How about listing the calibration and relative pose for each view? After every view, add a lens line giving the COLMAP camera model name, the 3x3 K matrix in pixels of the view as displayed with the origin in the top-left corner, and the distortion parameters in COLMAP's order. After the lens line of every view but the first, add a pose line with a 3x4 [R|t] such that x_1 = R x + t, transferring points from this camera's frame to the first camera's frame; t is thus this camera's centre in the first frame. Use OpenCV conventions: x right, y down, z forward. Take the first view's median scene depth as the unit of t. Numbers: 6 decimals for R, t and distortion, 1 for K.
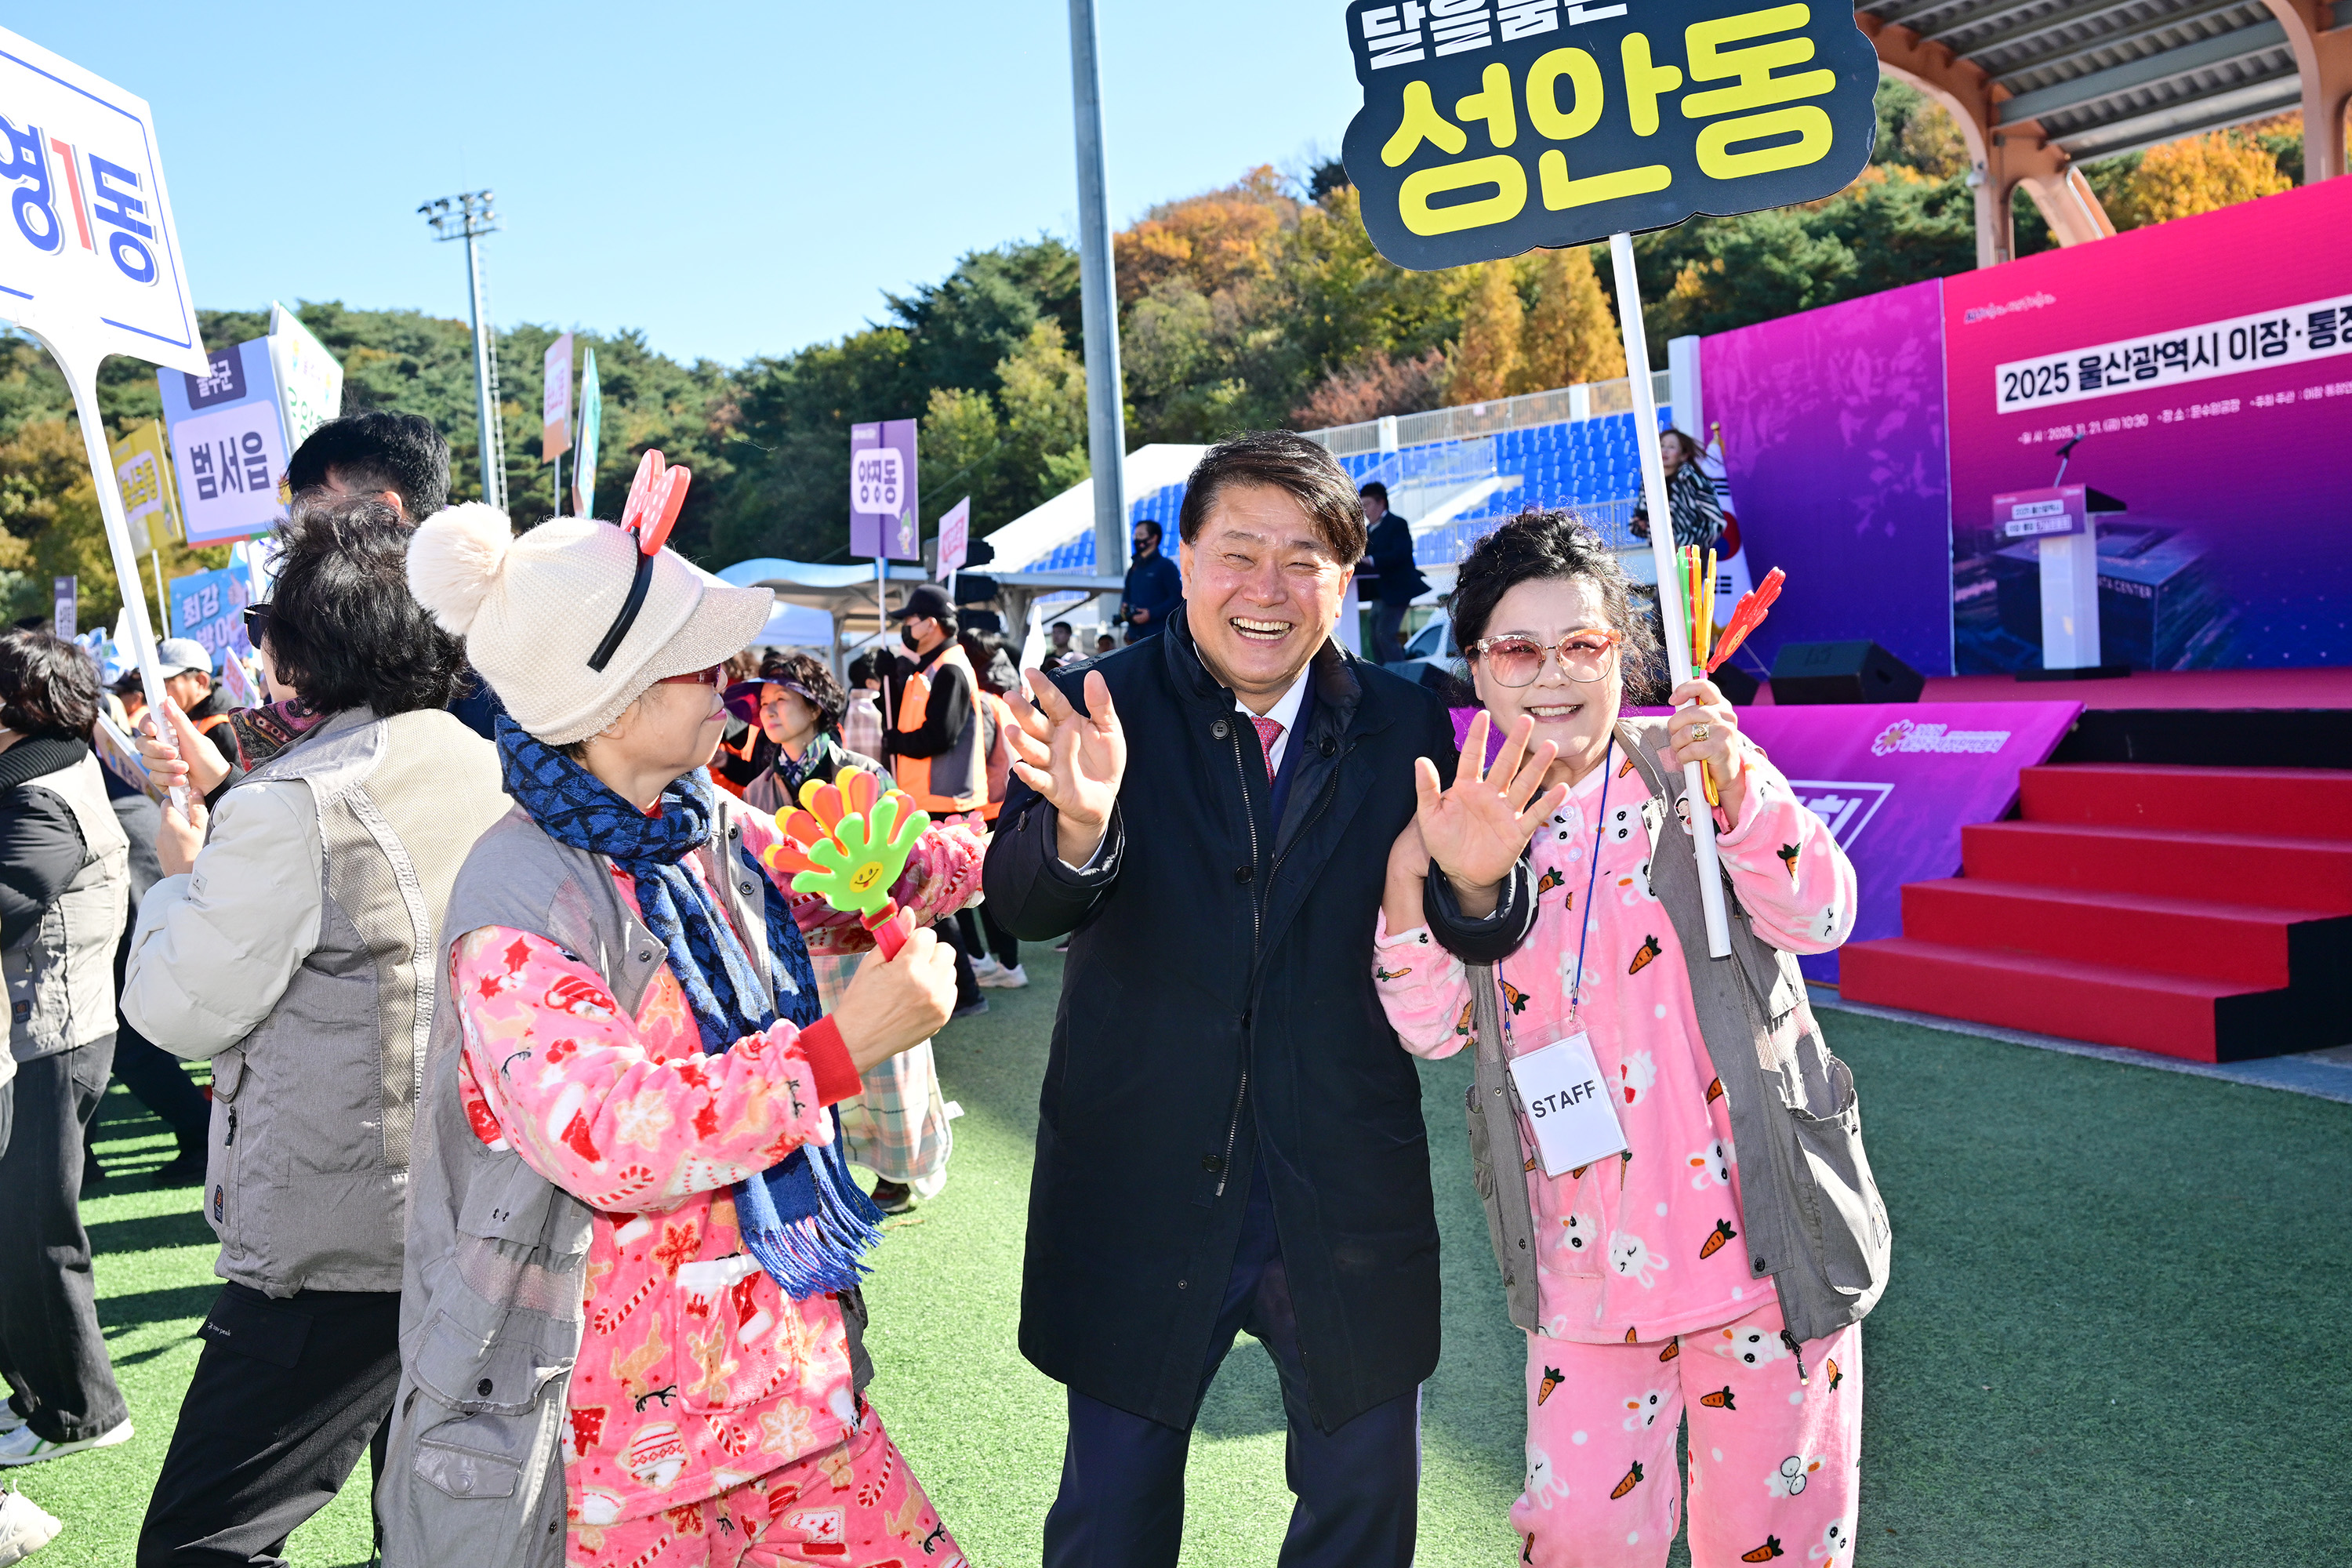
lens RADIAL K [[2398.0, 0, 1176.0], [0, 2398.0, 784.0], [0, 0, 1]] dist [0.025306, 0.011556]
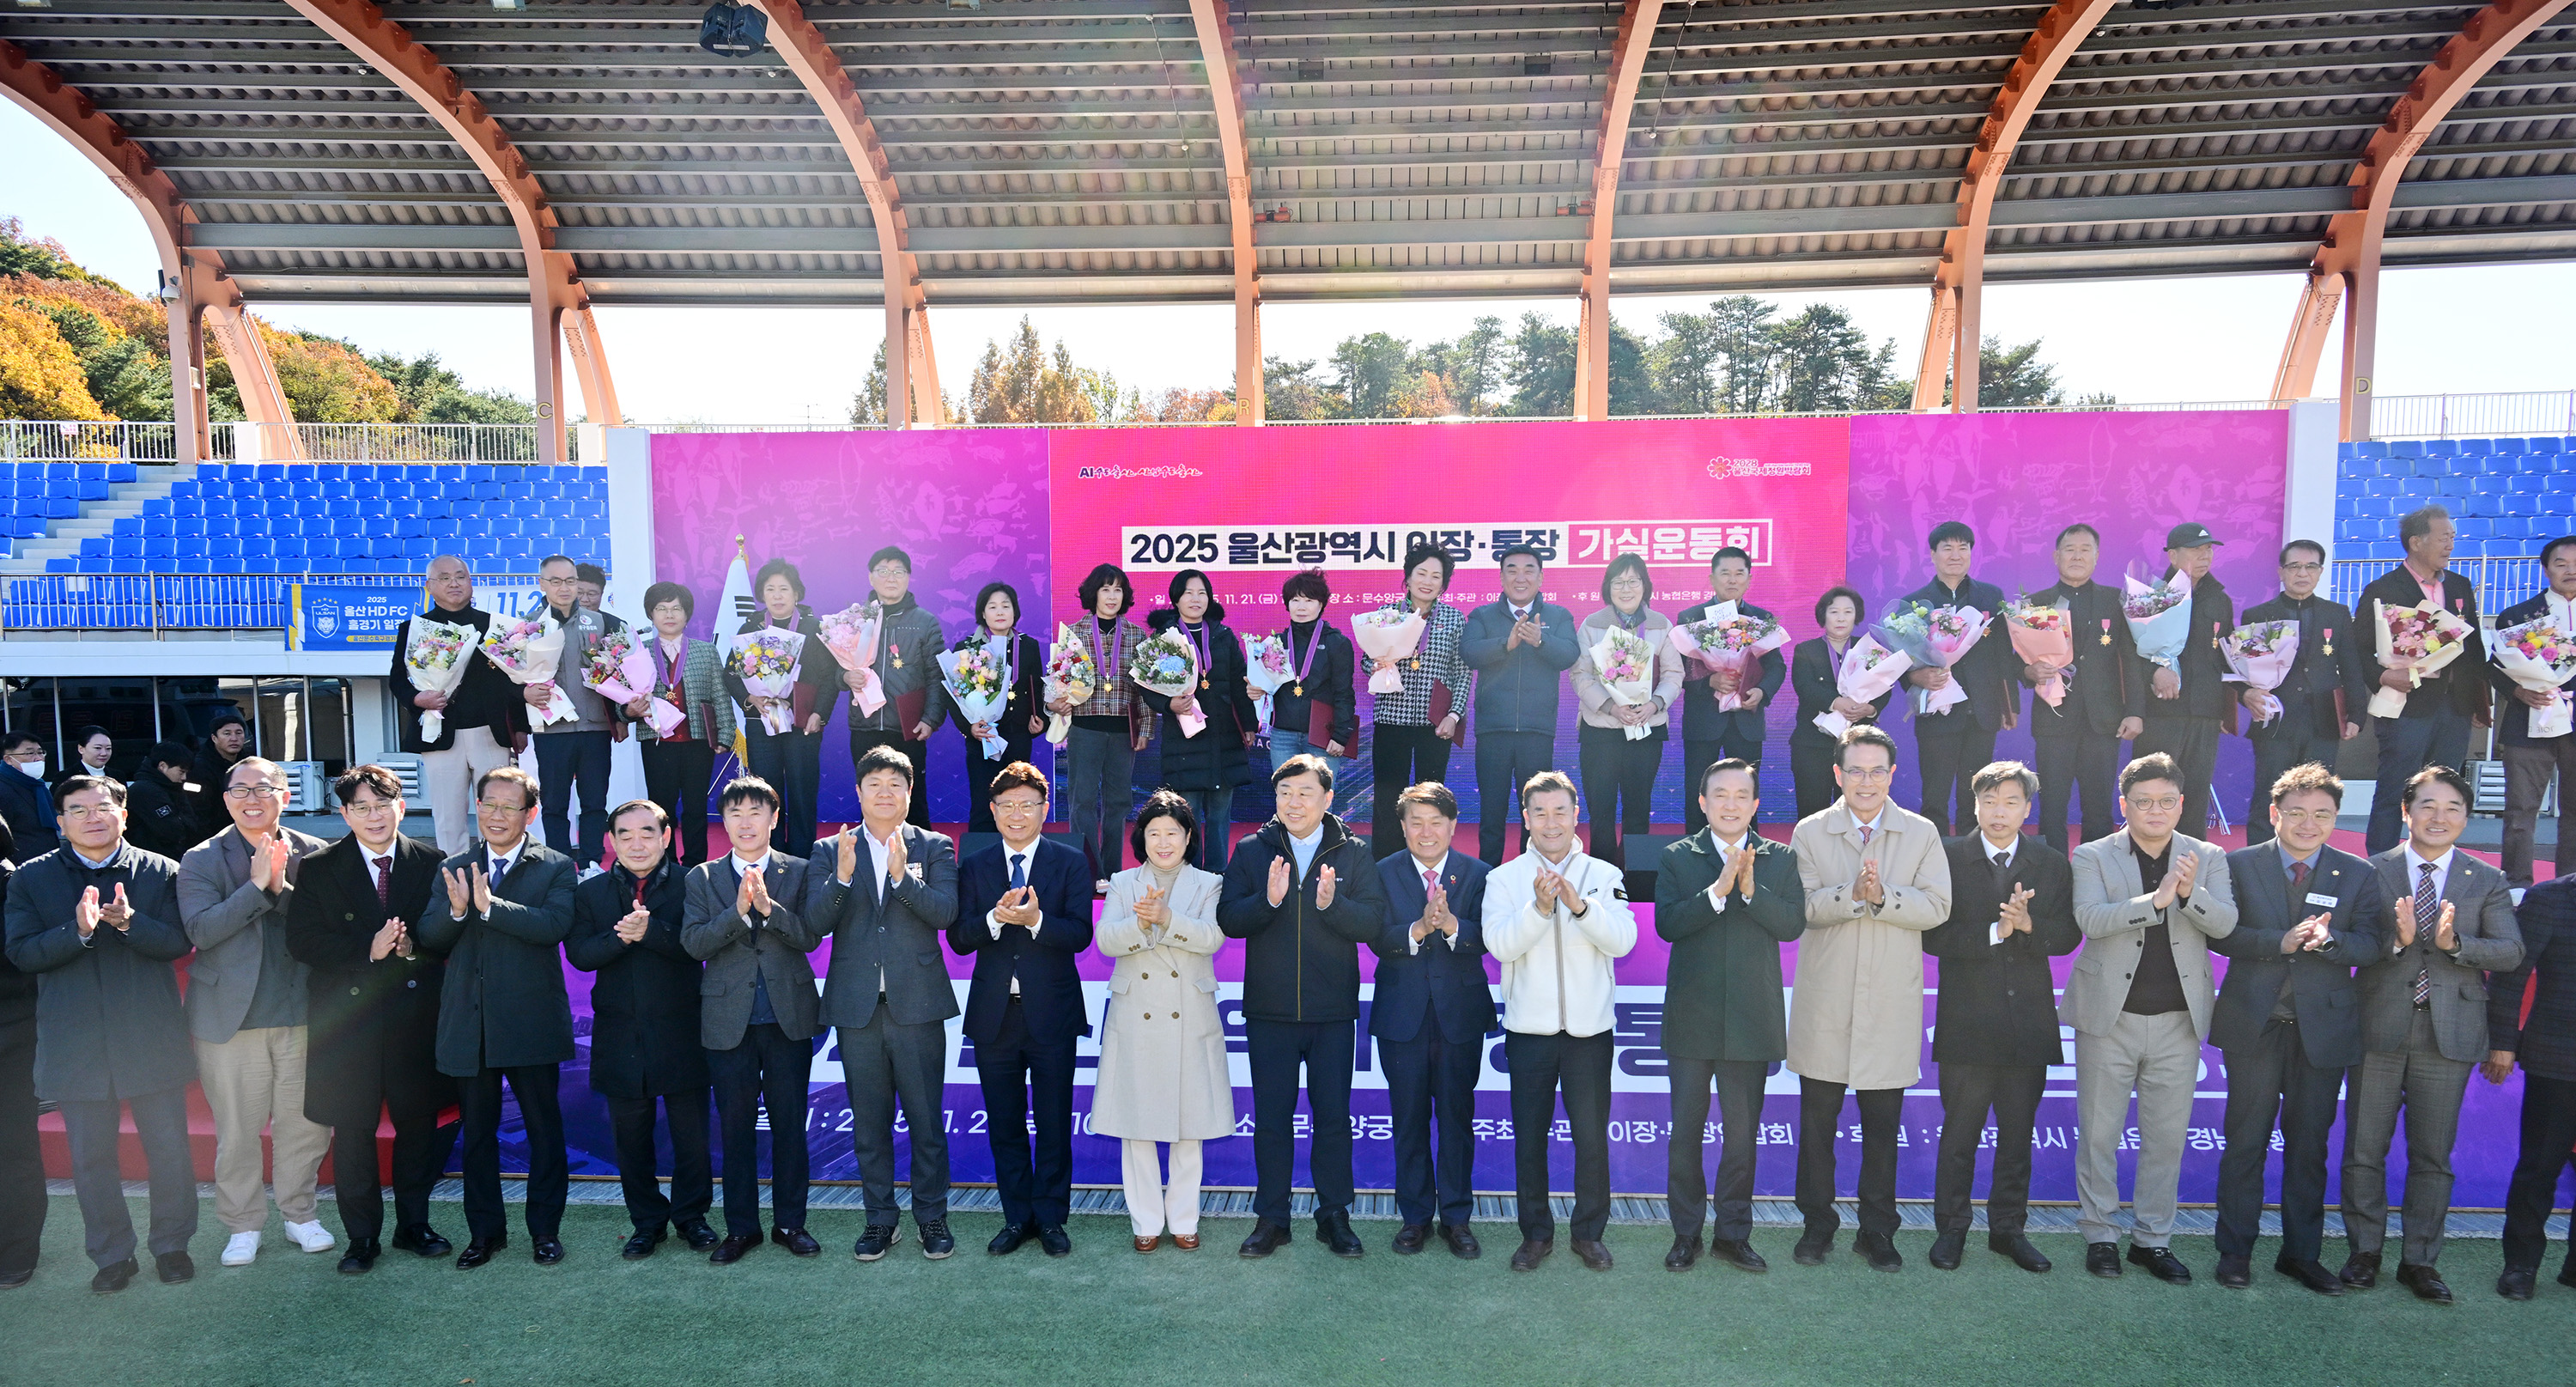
lens RADIAL K [[1725.4, 0, 1260.3], [0, 1725.4, 864.6], [0, 0, 1]] dist [-0.000818, 0.000993]
pose [[0.435255, -0.039026, 0.899461, -0.133943], [0.024110, 0.999207, 0.031687, -0.021687], [-0.899984, 0.007894, 0.435851, 0.271091]]
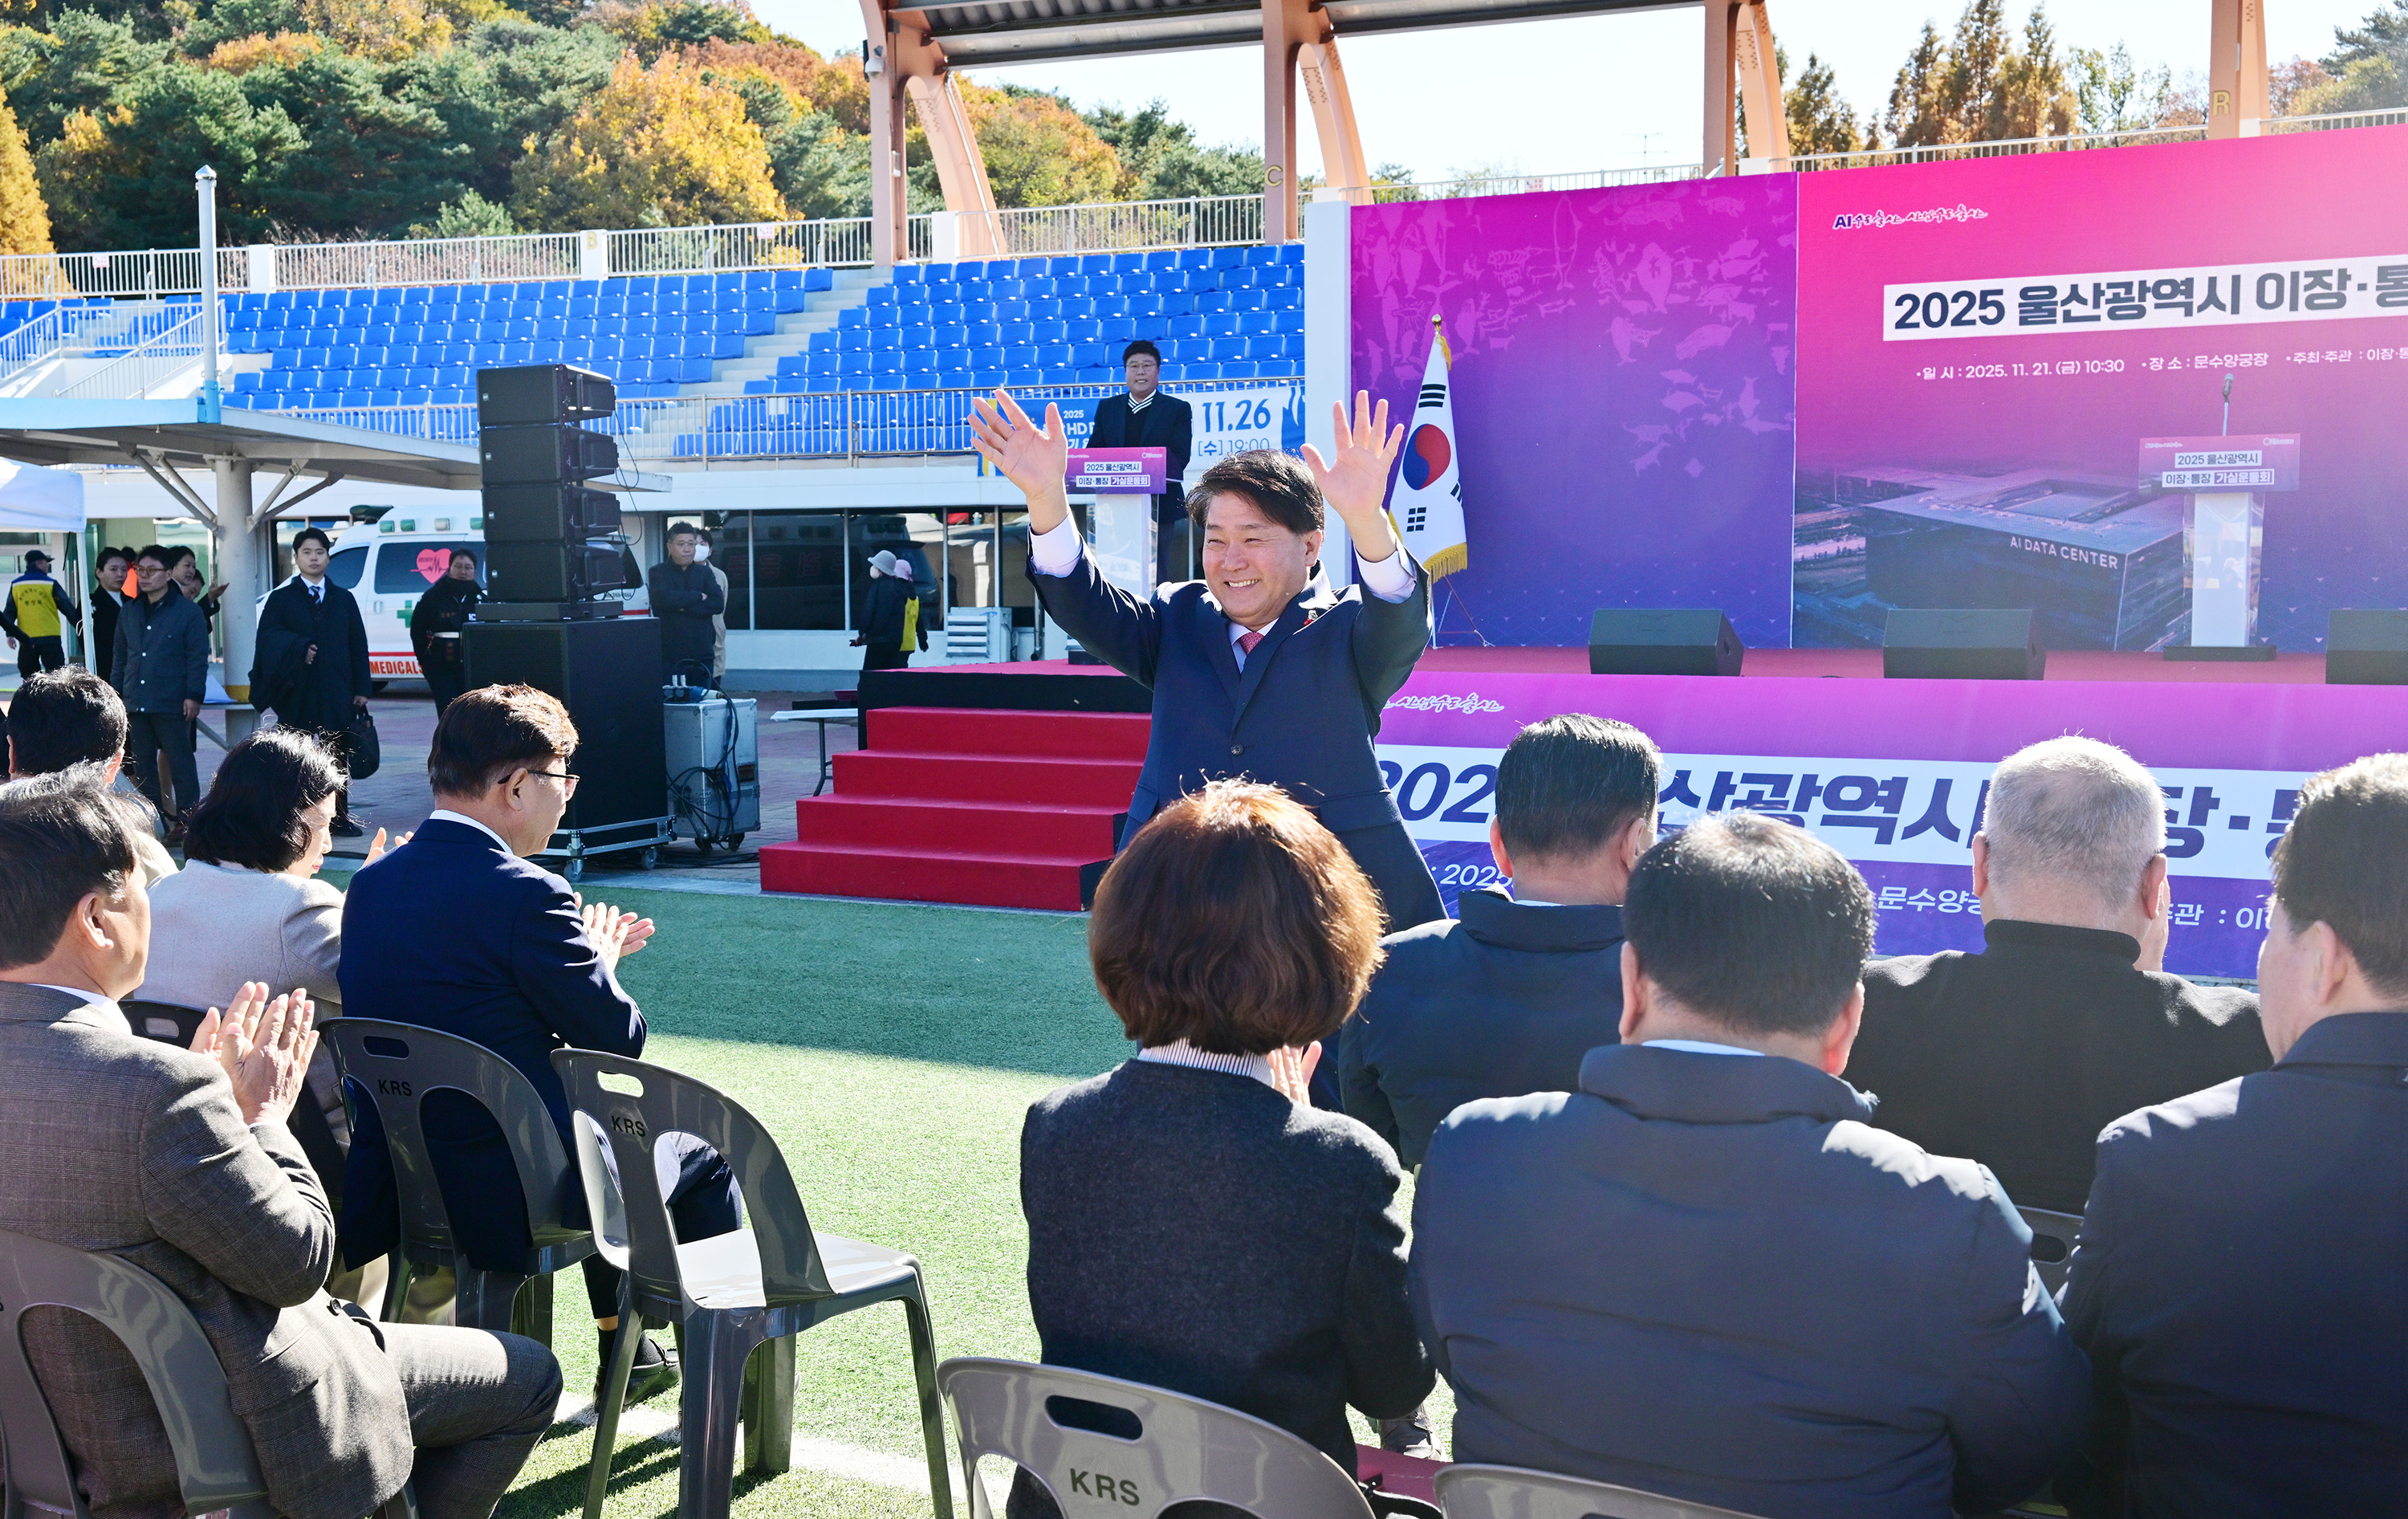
lens RADIAL K [[2629.4, 0, 1200.3], [0, 2629.4, 829.5], [0, 0, 1]] dist [0.017069, 0.004108]
pose [[0.767471, -0.016624, 0.640868, -0.192753], [-0.002470, 0.999580, 0.028887, -0.003399], [-0.641079, -0.023752, 0.767107, 0.190227]]
